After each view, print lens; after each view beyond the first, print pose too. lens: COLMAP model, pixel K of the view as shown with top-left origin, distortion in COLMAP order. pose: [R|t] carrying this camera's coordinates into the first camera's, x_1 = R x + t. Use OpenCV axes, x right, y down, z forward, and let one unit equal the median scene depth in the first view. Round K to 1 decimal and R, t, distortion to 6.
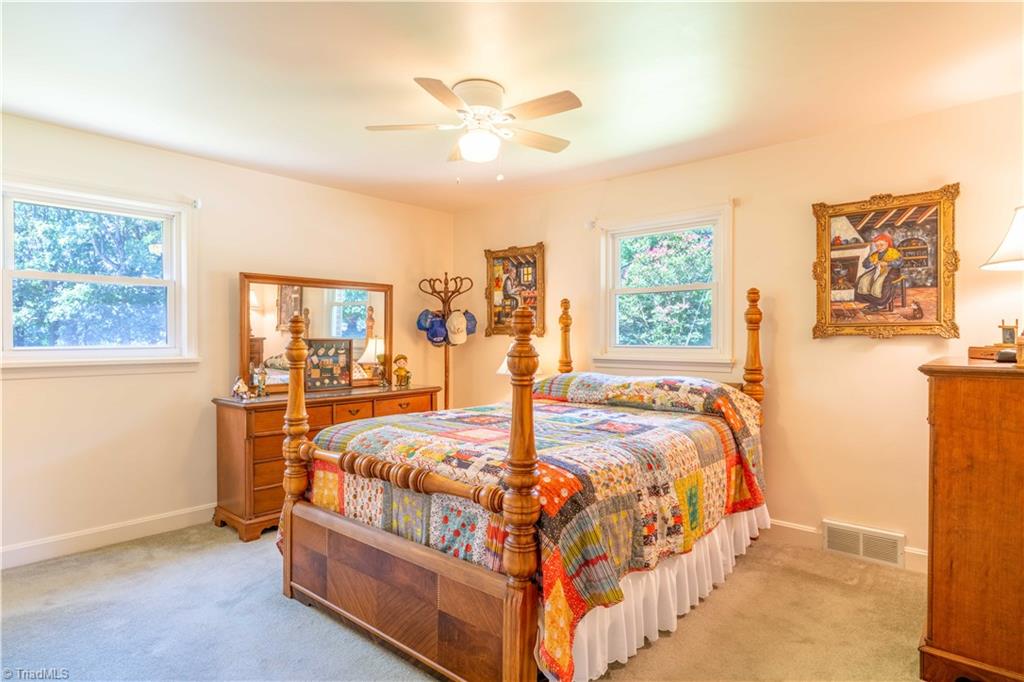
lens RADIAL K [[567.3, 0, 517.3], [0, 567.3, 339.3], [0, 0, 1]] dist [0.000064, 0.000257]
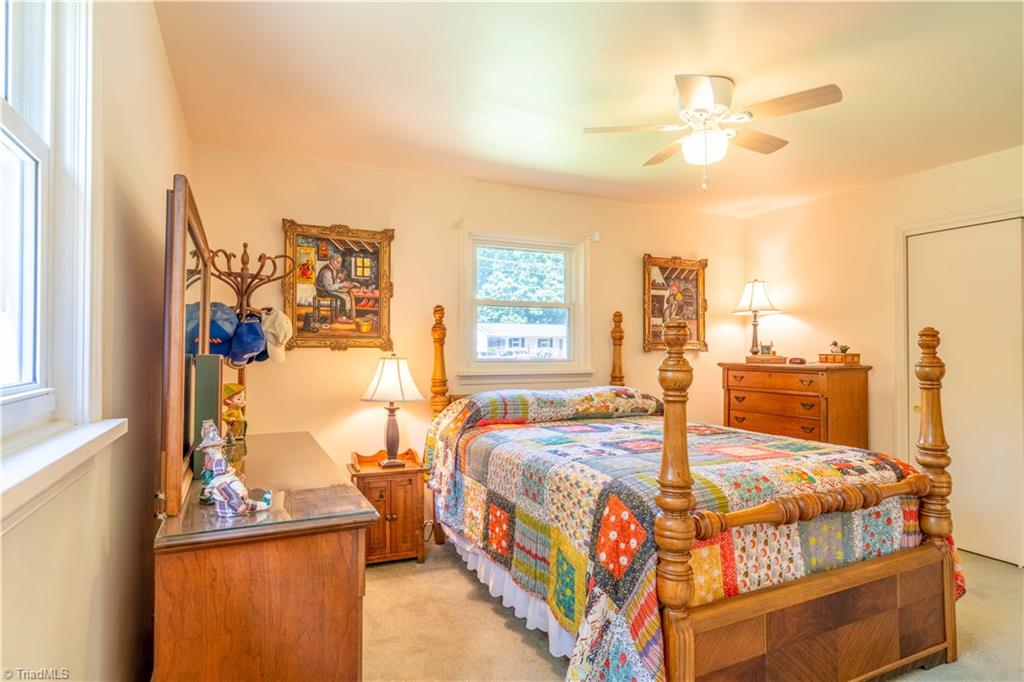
lens RADIAL K [[567.3, 0, 517.4], [0, 567.3, 340.2], [0, 0, 1]] dist [0.000064, 0.000257]
pose [[0.382377, 0.017238, 0.923846, -0.665206], [0.004162, 0.999784, -0.020378, -0.002444], [-0.923997, 0.011637, 0.382222, 0.593003]]
